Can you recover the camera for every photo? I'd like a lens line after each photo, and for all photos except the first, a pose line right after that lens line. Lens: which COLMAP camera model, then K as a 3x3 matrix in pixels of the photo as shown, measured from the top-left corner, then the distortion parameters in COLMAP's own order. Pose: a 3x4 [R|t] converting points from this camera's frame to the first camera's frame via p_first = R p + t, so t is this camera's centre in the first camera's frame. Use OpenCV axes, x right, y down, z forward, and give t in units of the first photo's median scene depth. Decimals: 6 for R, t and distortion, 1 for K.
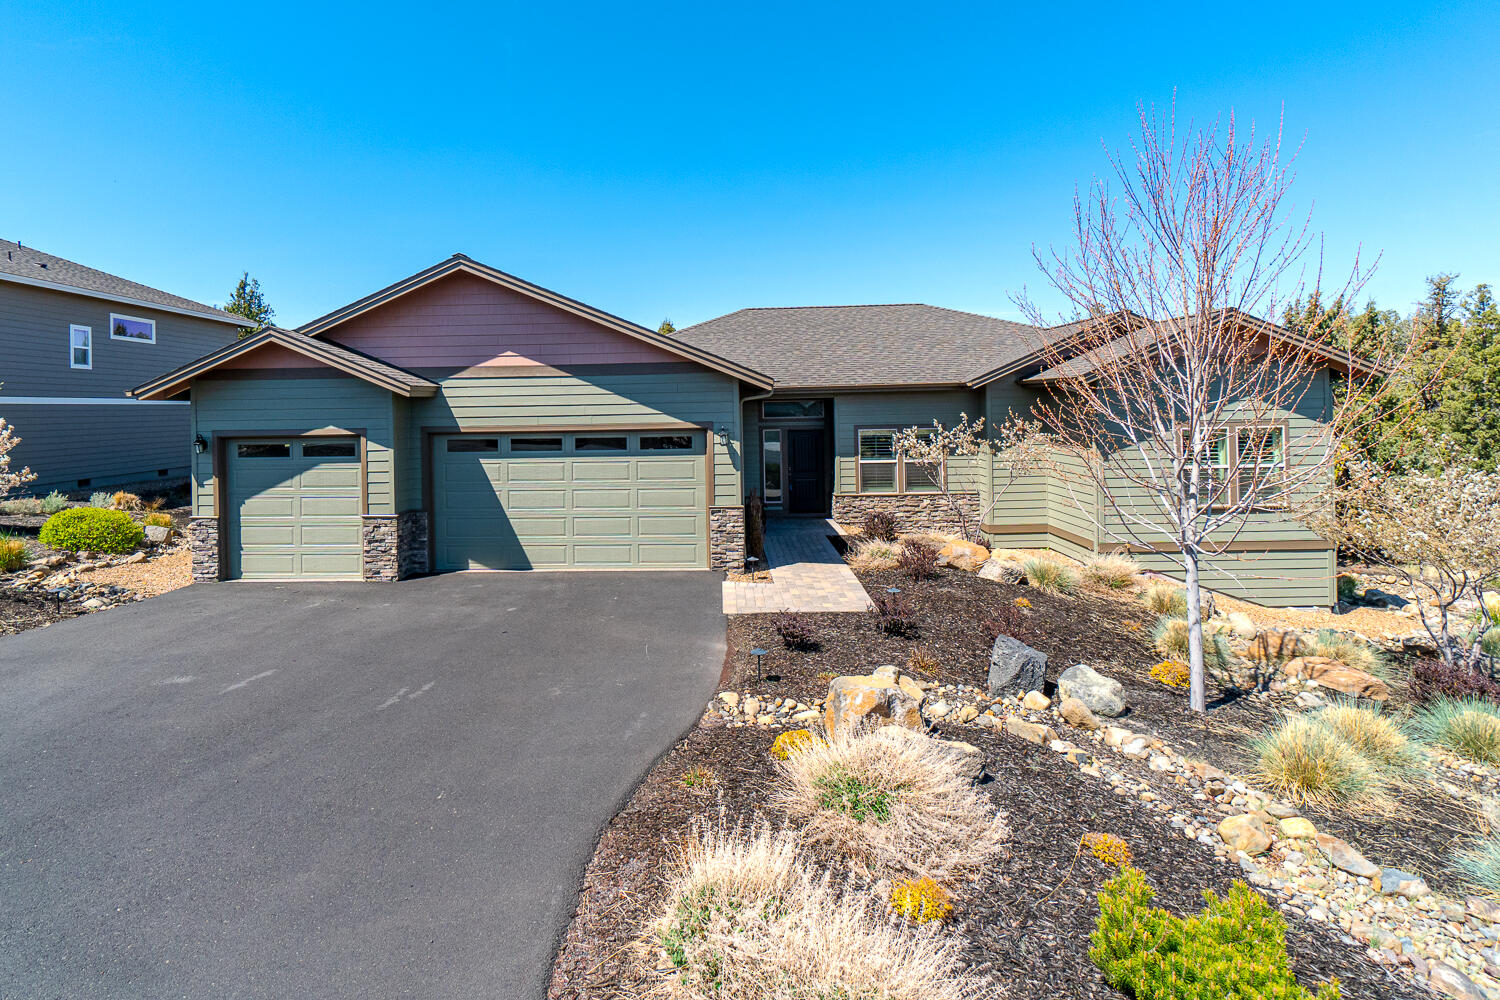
lens RADIAL K [[645.4, 0, 739.9], [0, 645.4, 504.9], [0, 0, 1]] dist [-0.001127, -0.000266]
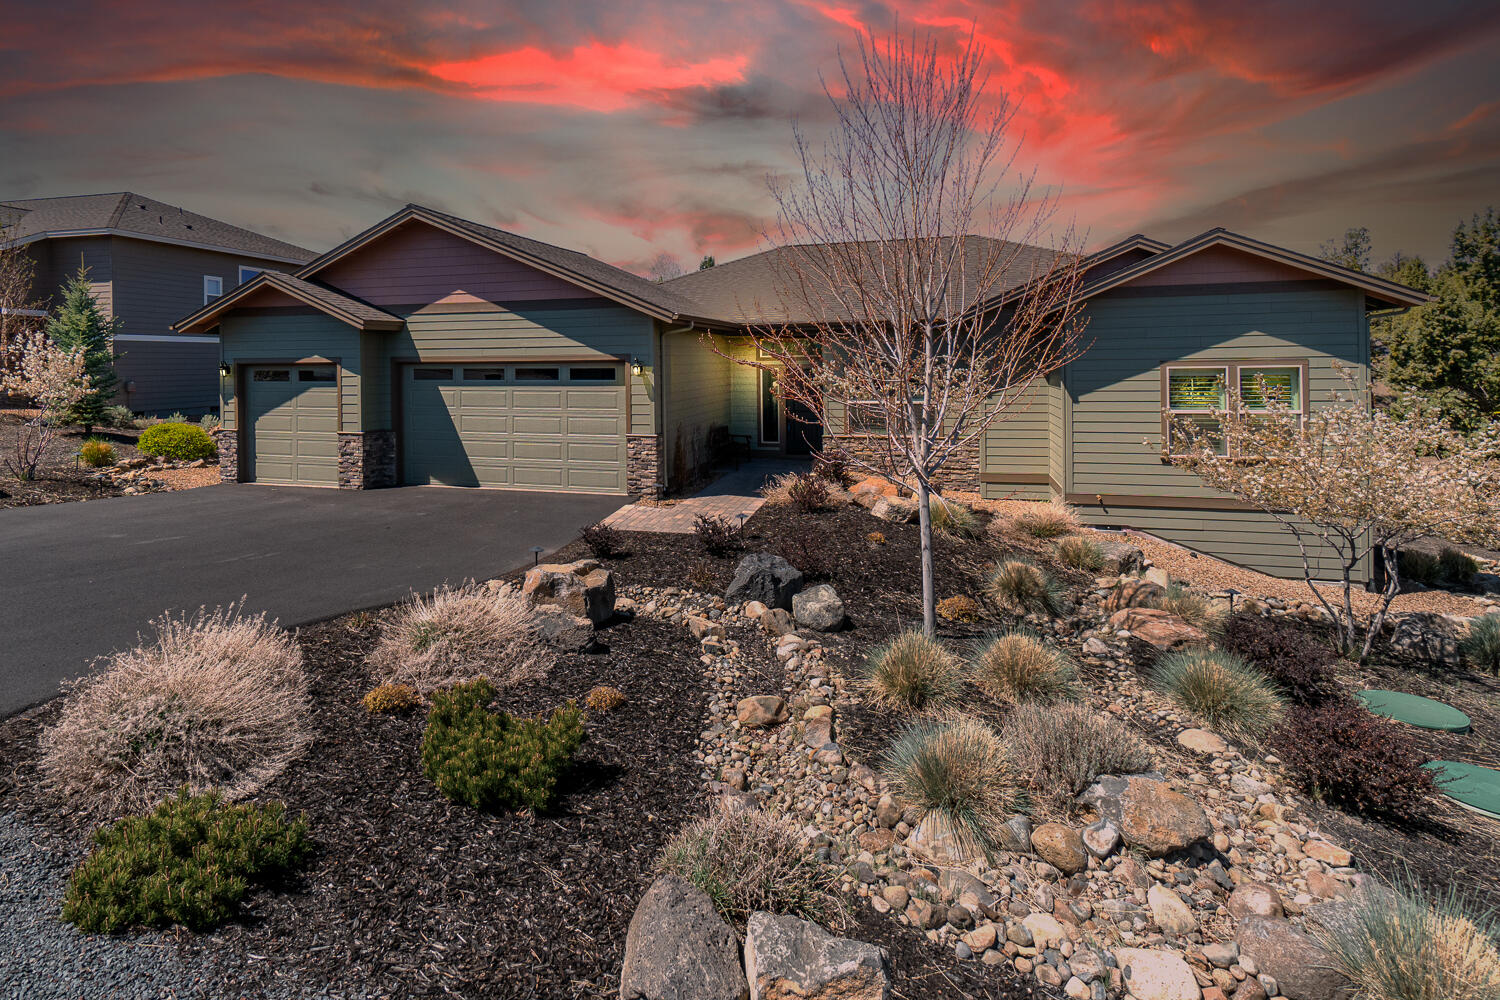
lens RADIAL K [[692.9, 0, 741.2], [0, 692.9, 462.8], [0, 0, 1]] dist [-0.002809, -0.000061]
pose [[0.974853, 0.039790, -0.219269, 0.392749], [-0.038773, 0.999208, 0.008941, 0.031420], [0.219451, -0.000214, 0.975624, -0.062086]]
